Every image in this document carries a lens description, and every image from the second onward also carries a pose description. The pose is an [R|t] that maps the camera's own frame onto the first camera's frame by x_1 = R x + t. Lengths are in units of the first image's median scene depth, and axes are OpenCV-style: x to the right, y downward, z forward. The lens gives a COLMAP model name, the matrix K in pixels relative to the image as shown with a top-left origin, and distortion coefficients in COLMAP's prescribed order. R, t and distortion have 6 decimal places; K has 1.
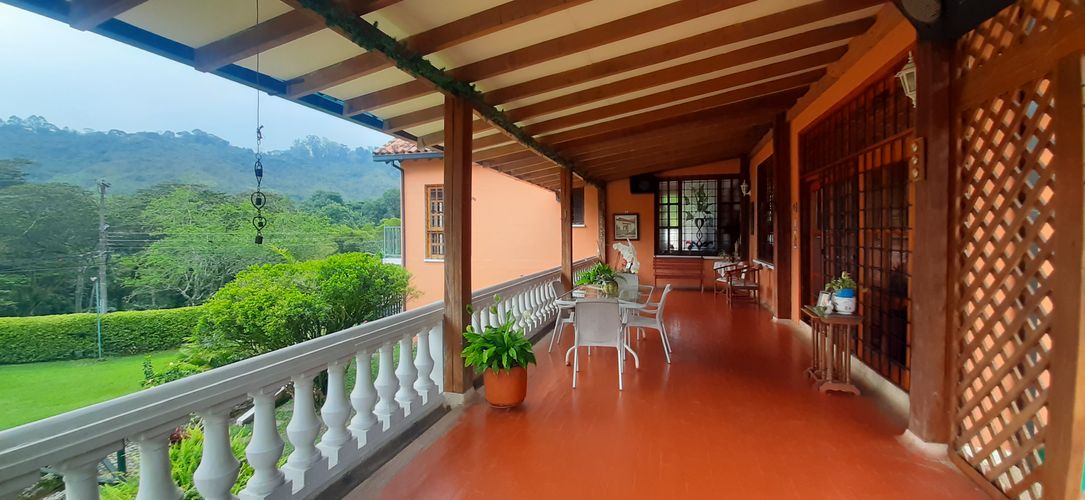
lens RADIAL K [[429.6, 0, 543.3], [0, 429.6, 242.1], [0, 0, 1]] dist [-0.001893, -0.003383]
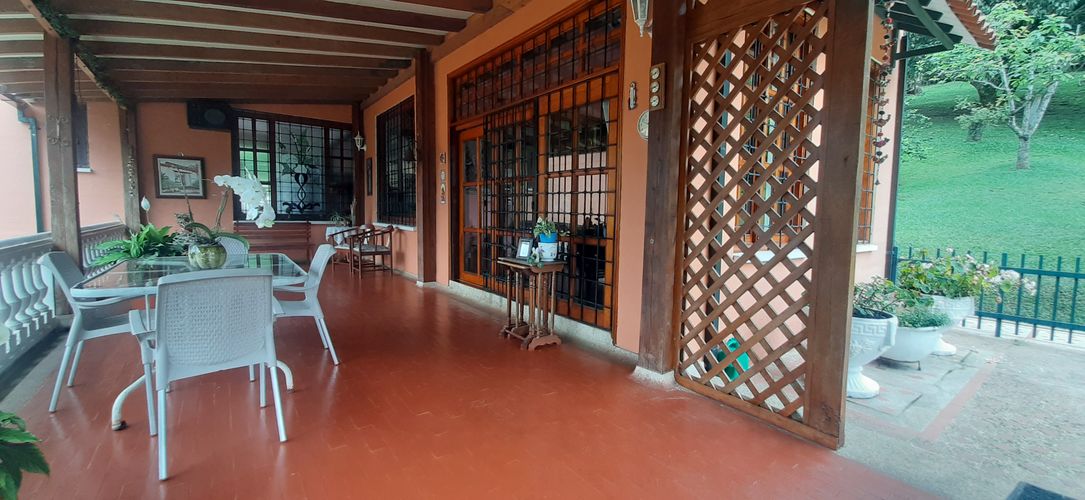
lens RADIAL K [[429.6, 0, 545.0], [0, 429.6, 246.3], [0, 0, 1]] dist [-0.001893, -0.003383]
pose [[0.585177, -0.043450, 0.809741, -0.023270], [-0.006985, 0.998256, 0.058613, 0.037944], [-0.810876, -0.039955, 0.583853, 0.219267]]
